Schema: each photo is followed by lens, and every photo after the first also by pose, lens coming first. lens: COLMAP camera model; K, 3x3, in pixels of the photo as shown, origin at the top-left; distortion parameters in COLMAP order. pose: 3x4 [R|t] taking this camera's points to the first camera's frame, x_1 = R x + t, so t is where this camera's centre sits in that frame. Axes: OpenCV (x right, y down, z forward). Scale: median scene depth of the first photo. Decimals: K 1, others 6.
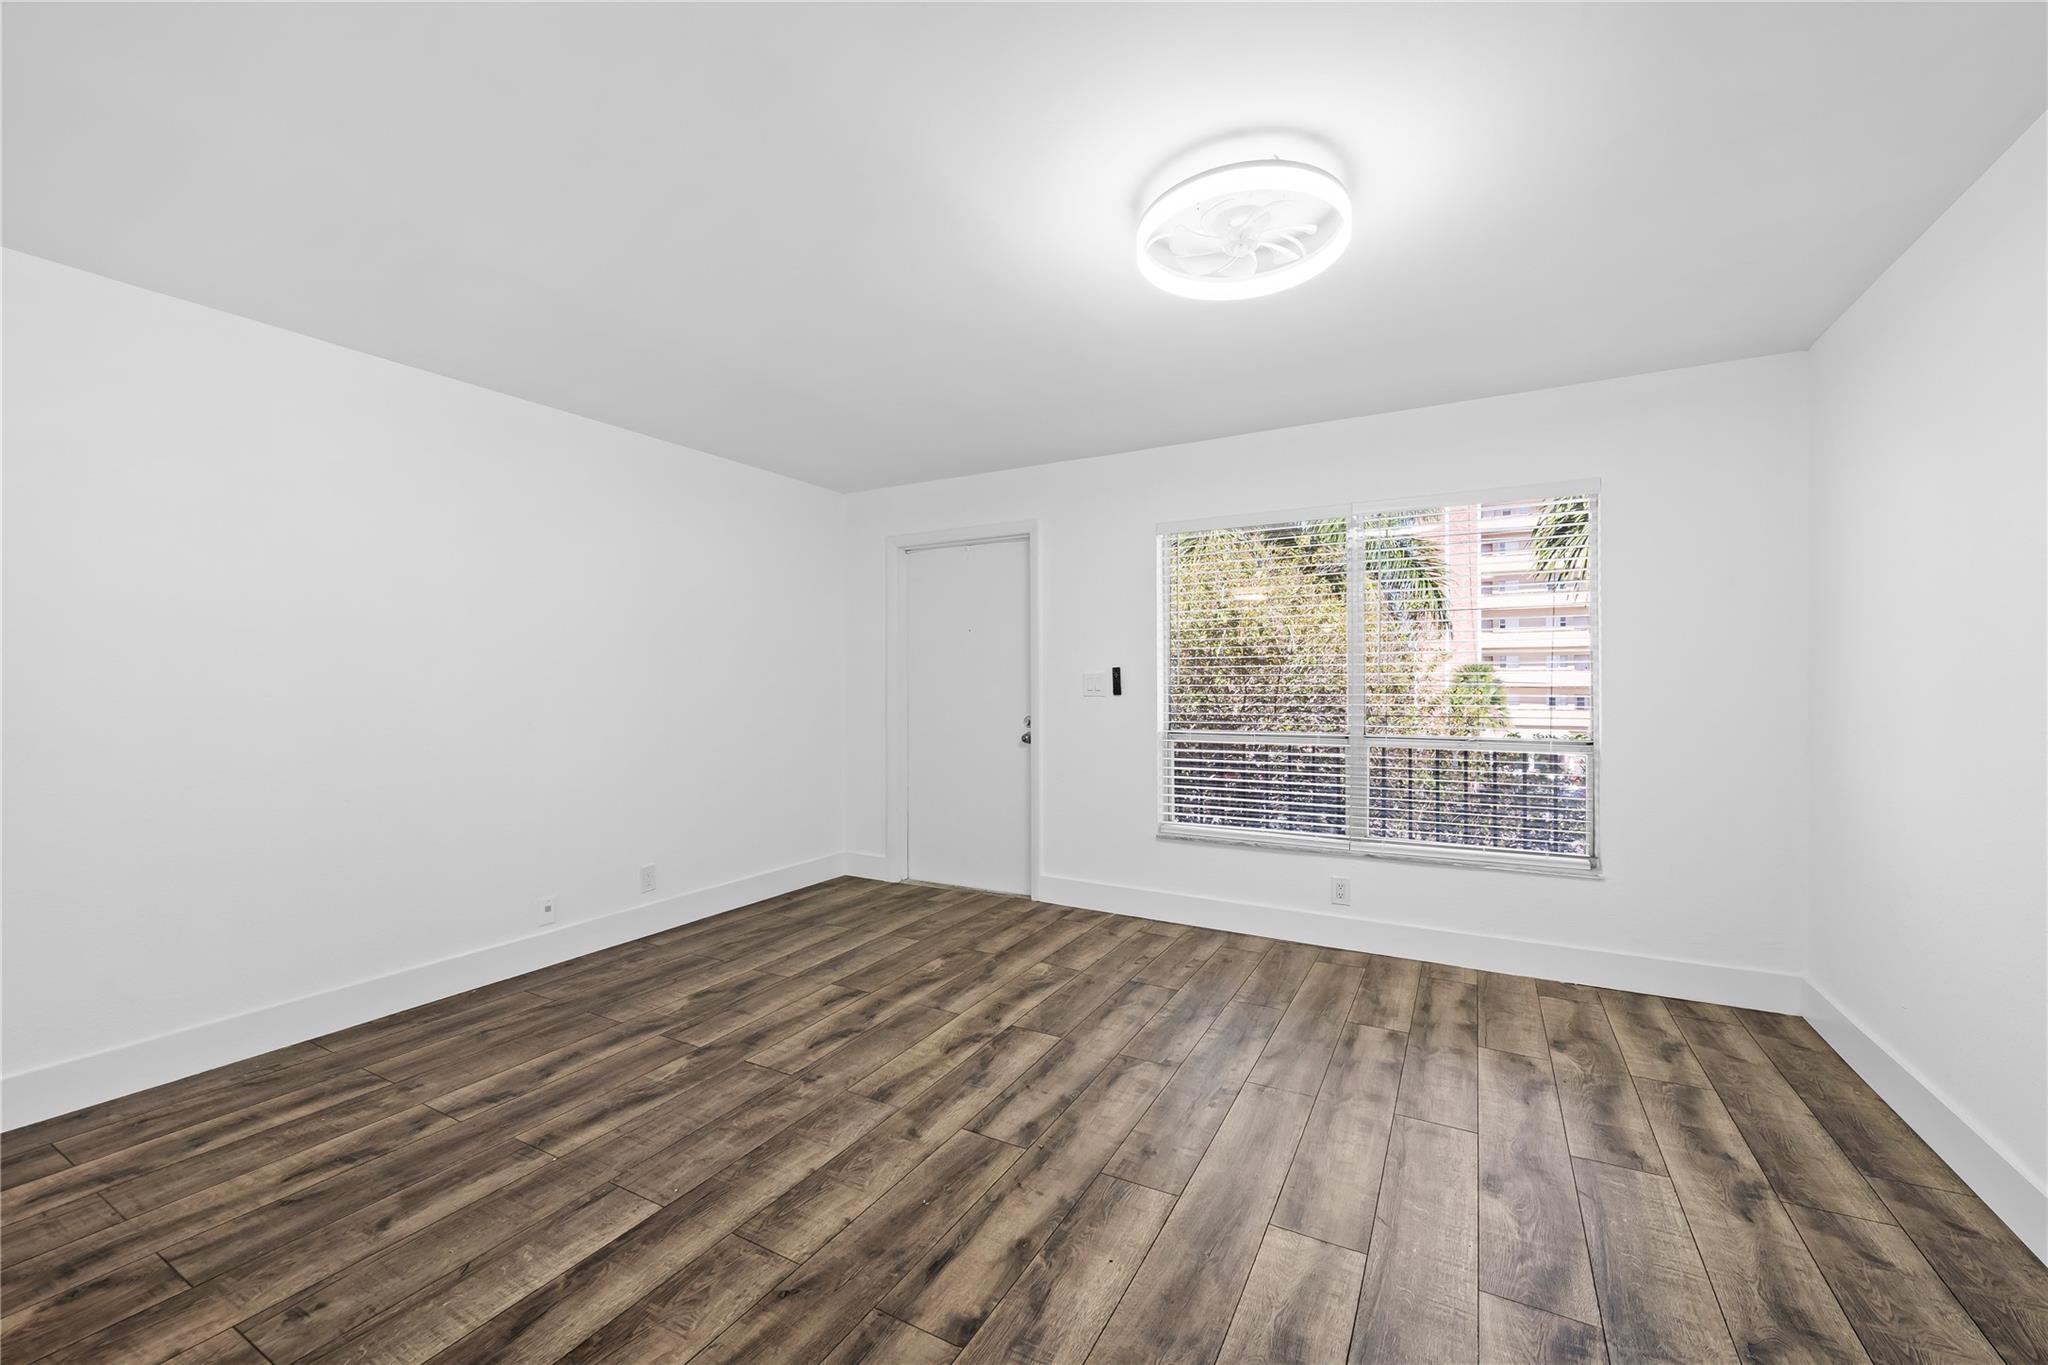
lens RADIAL K [[809.7, 0, 1034.0], [0, 809.7, 680.6], [0, 0, 1]] dist [0.000085, -0.003274]
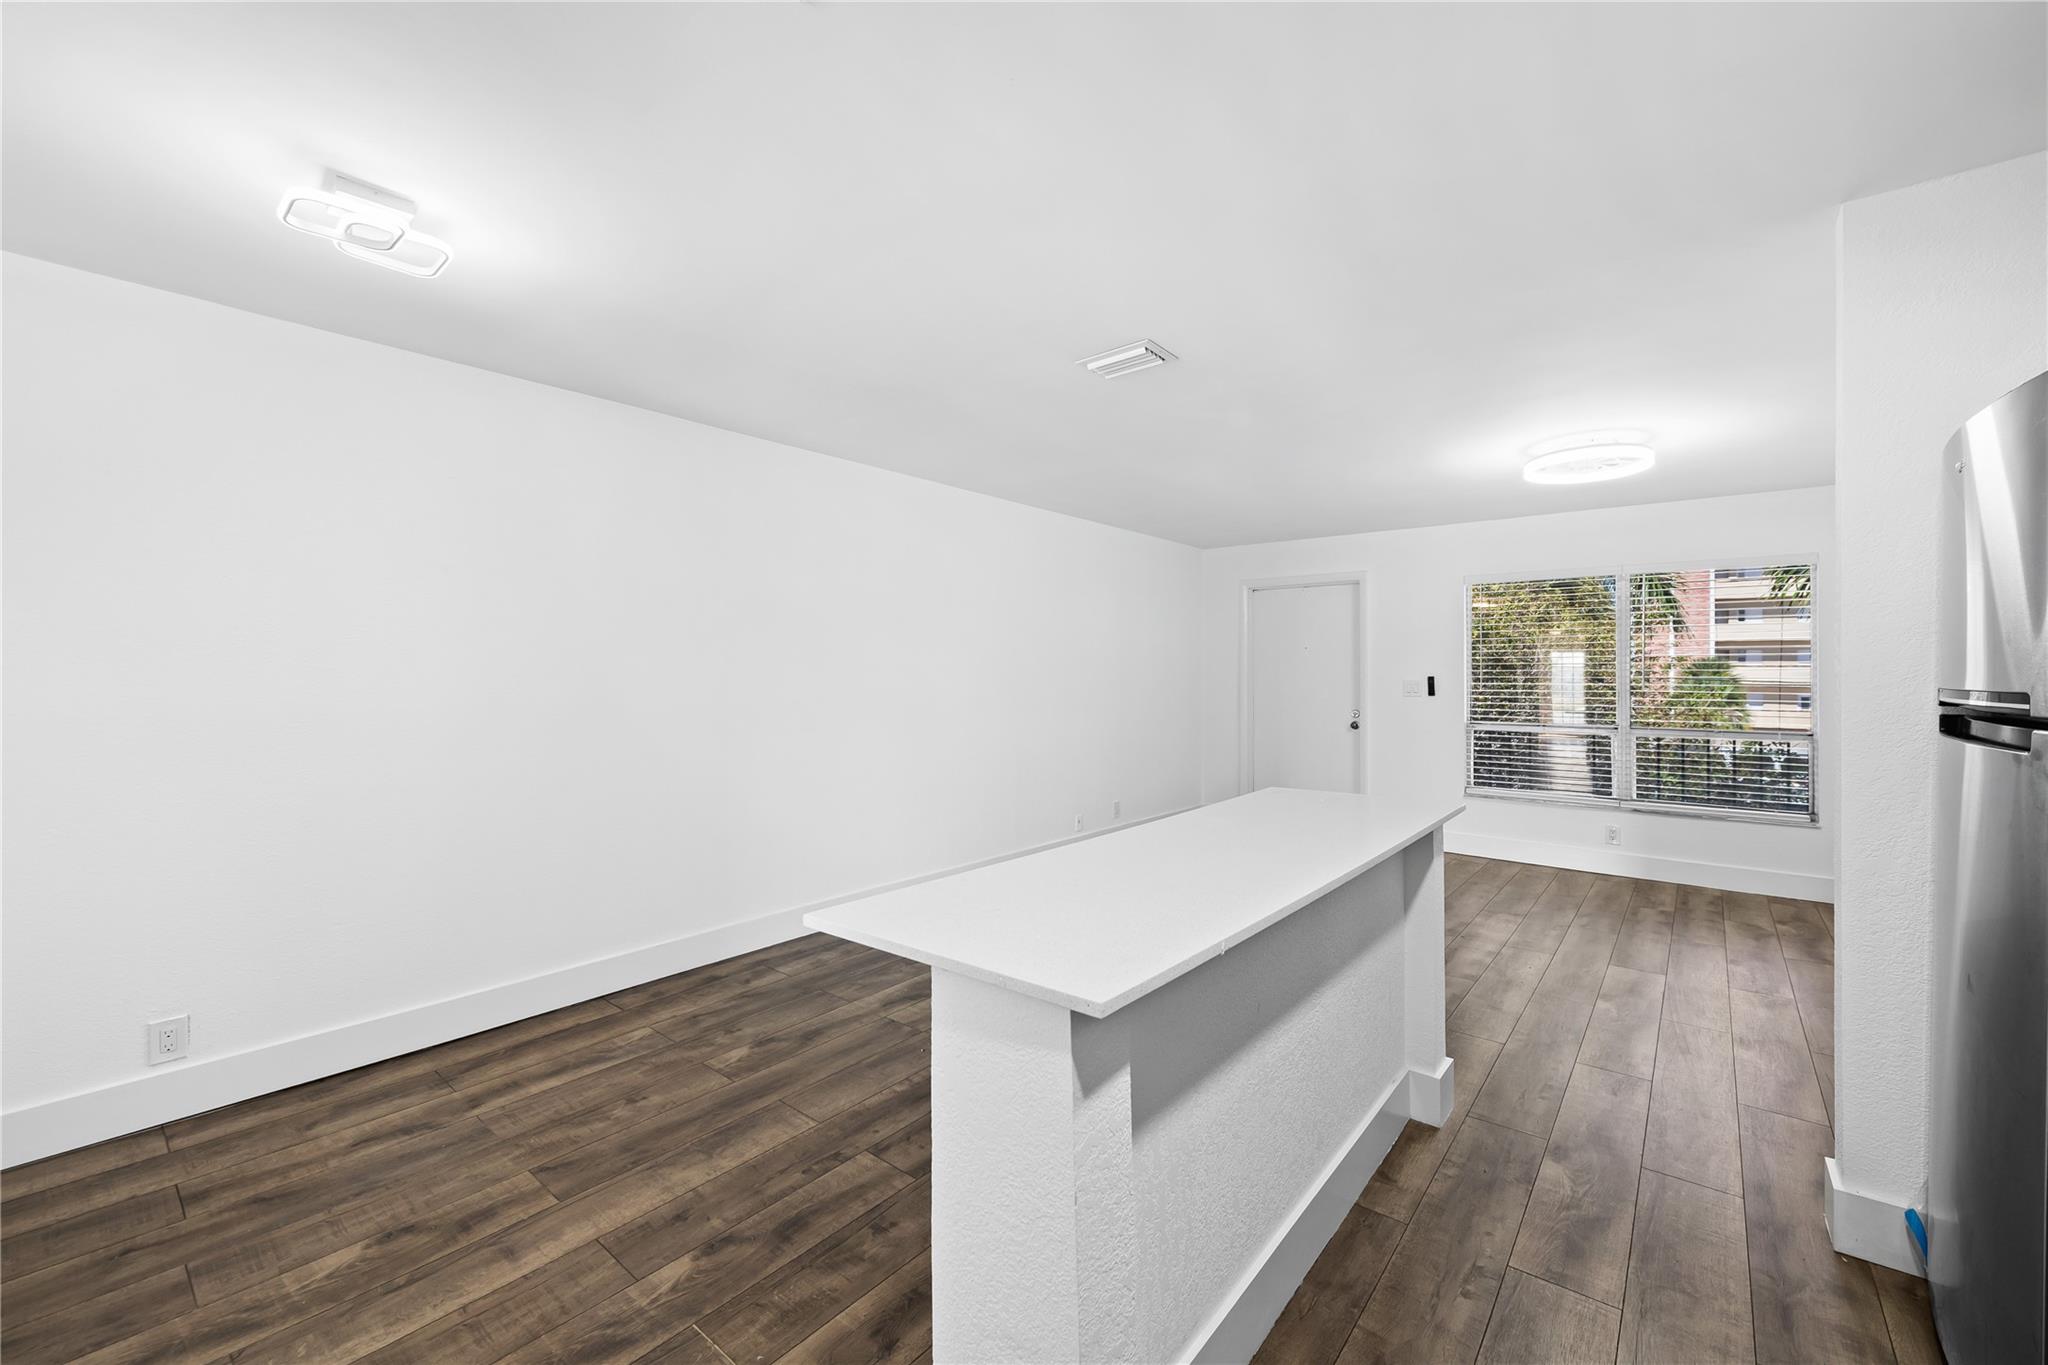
lens RADIAL K [[829.2, 0, 1029.7], [0, 829.2, 663.3], [0, 0, 1]] dist [-0.001042, -0.000401]
pose [[0.982952, 0.004756, -0.183803, -0.441984], [-0.006535, 0.999937, -0.009075, -0.029391], [0.183749, 0.010121, 0.982921, -0.763742]]
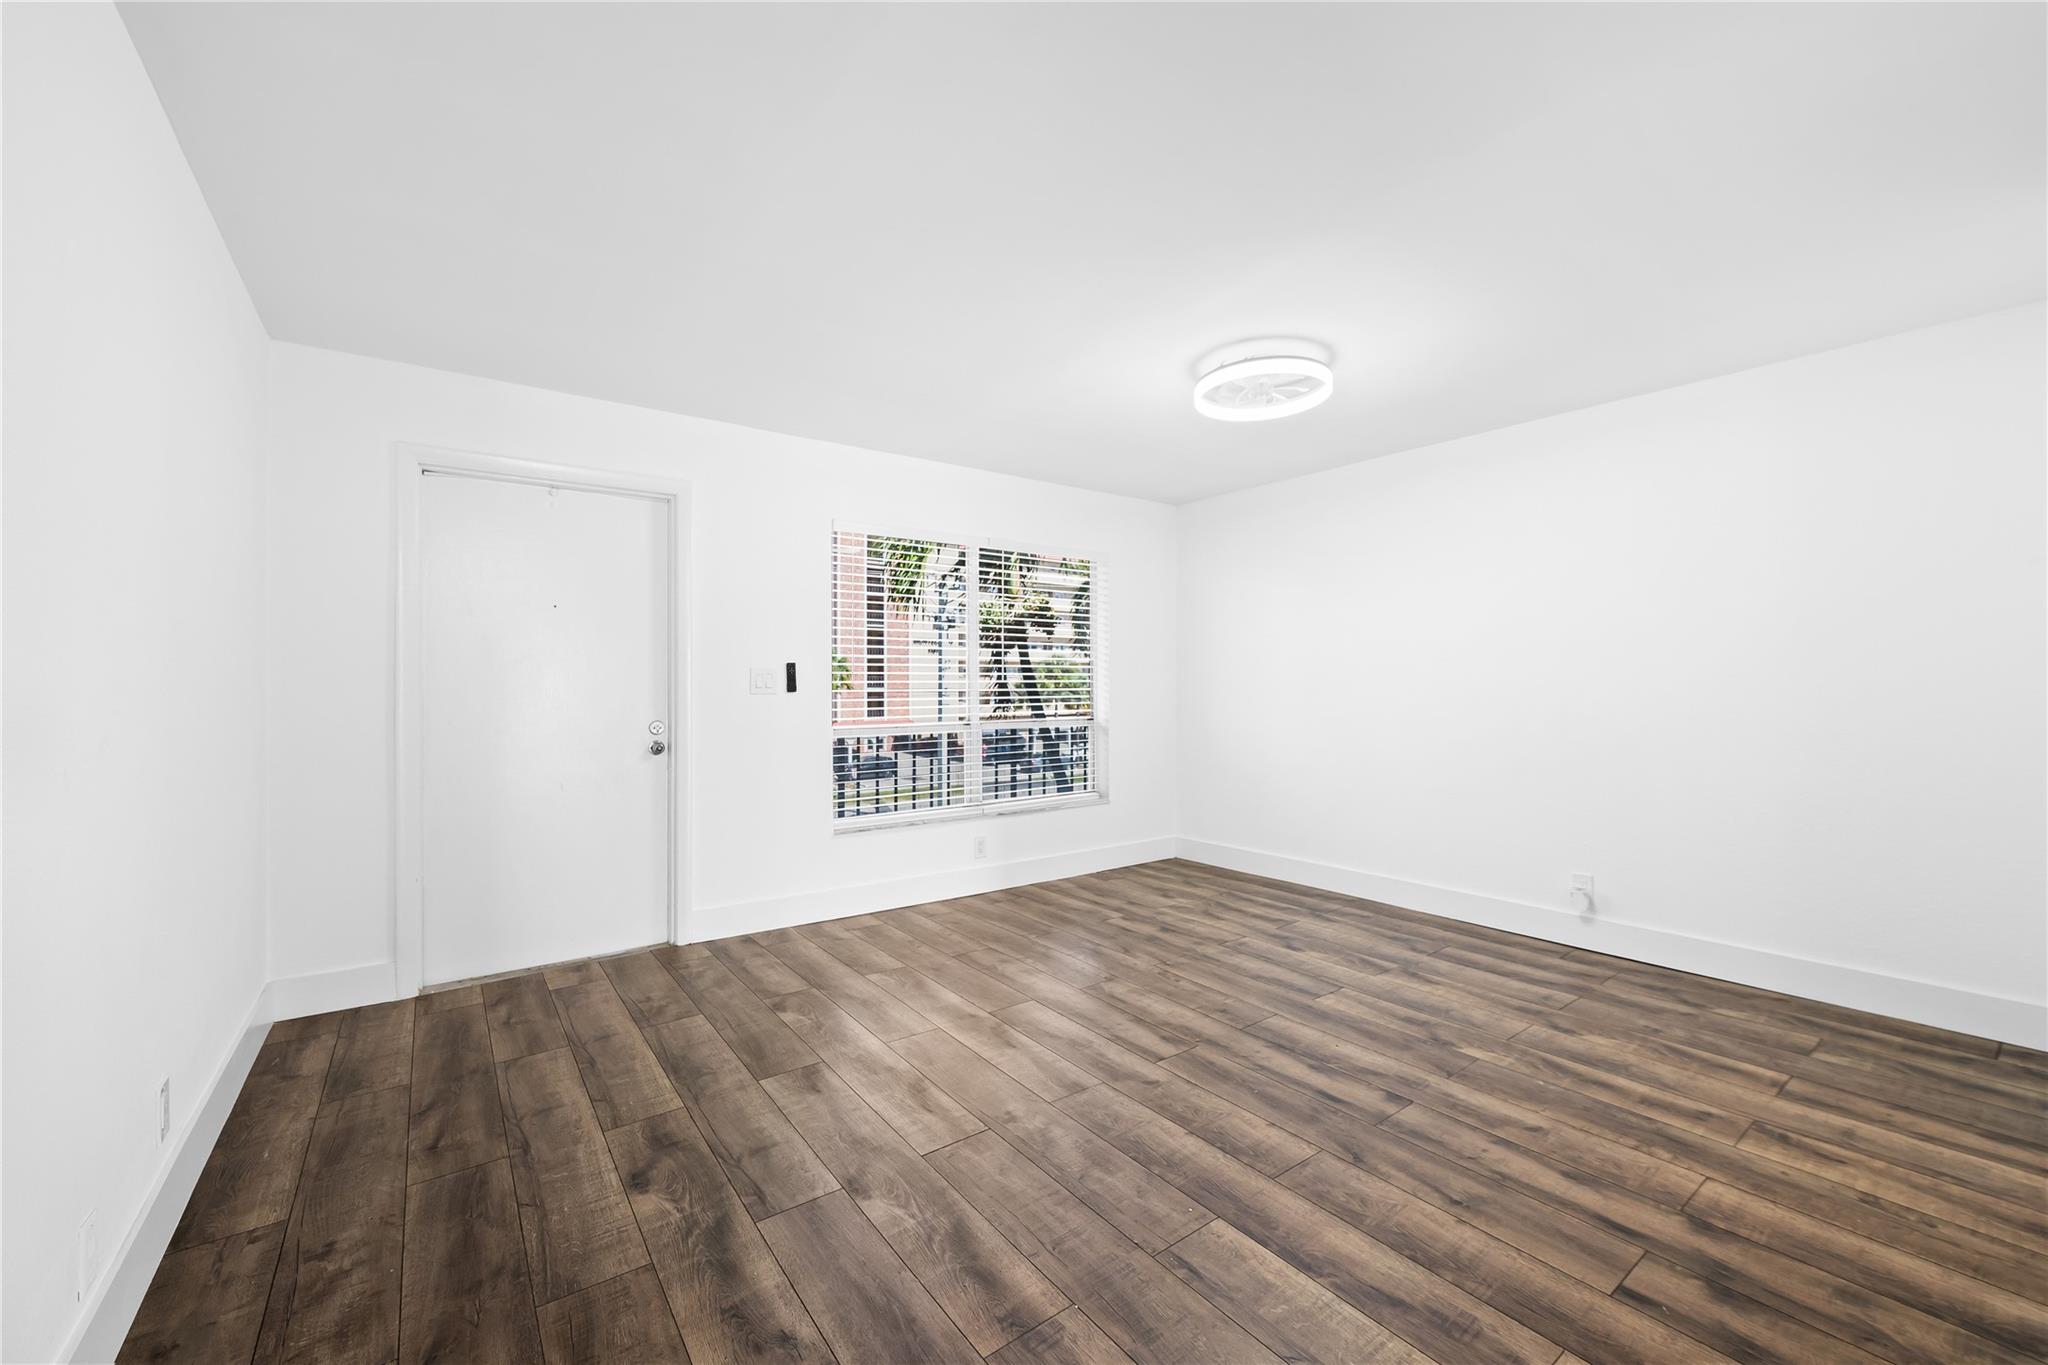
lens RADIAL K [[809.7, 0, 1034.0], [0, 809.7, 680.6], [0, 0, 1]] dist [0.000085, -0.003274]
pose [[0.418580, 0.004966, 0.908167, -0.862559], [0.001497, 0.999980, -0.006157, 0.014552], [-0.908179, 0.003937, 0.418564, 0.483934]]
